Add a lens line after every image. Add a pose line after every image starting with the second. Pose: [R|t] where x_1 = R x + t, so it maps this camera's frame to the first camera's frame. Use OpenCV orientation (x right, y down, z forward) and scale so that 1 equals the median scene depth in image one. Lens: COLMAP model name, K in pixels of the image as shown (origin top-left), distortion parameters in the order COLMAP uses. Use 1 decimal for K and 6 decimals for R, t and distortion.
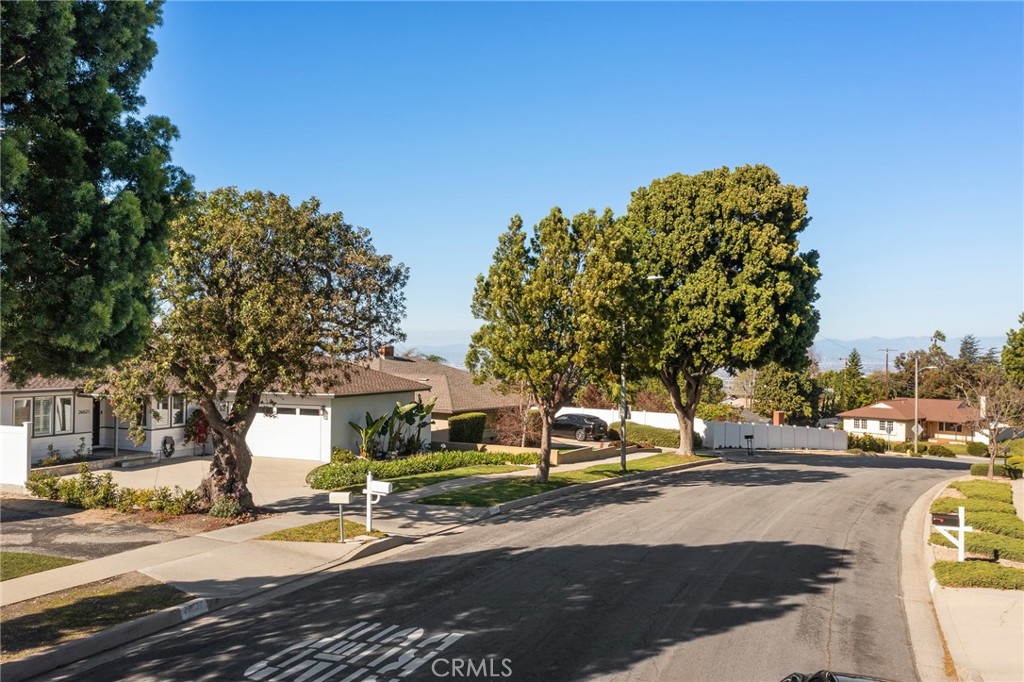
lens RADIAL K [[827.8, 0, 512.1], [0, 827.8, 337.8], [0, 0, 1]] dist [-0.014783, 0.013361]
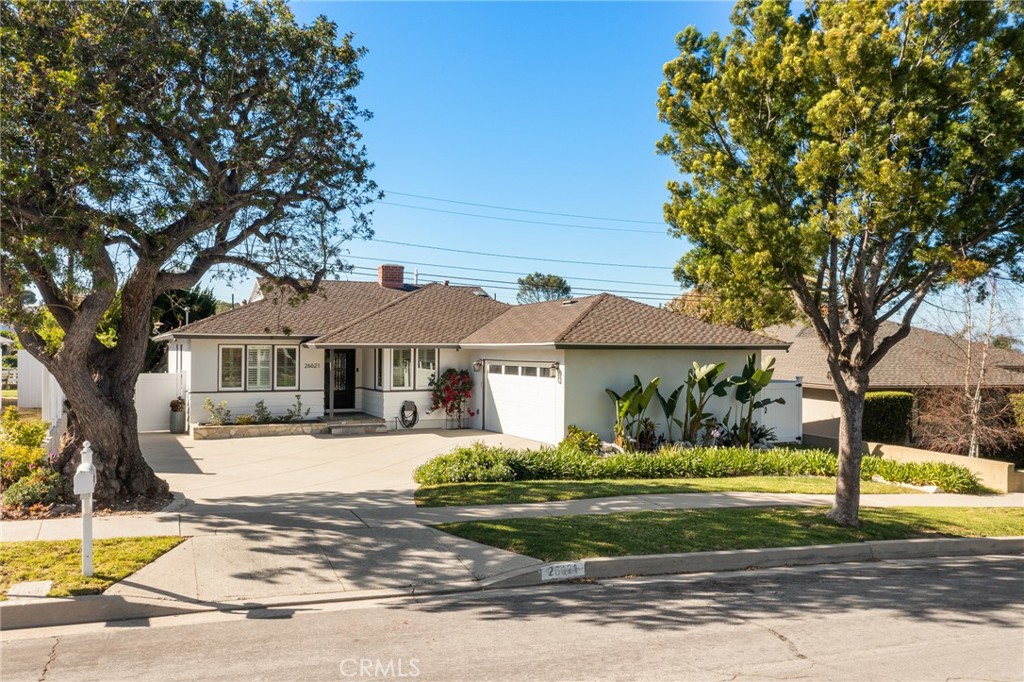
lens RADIAL K [[827.8, 0, 509.7], [0, 827.8, 342.6], [0, 0, 1]] dist [-0.014783, 0.013361]
pose [[0.757363, -0.008436, -0.652939, 0.169866], [0.013612, 0.999903, 0.002870, 0.063038], [0.652852, -0.011062, 0.757405, 0.469254]]
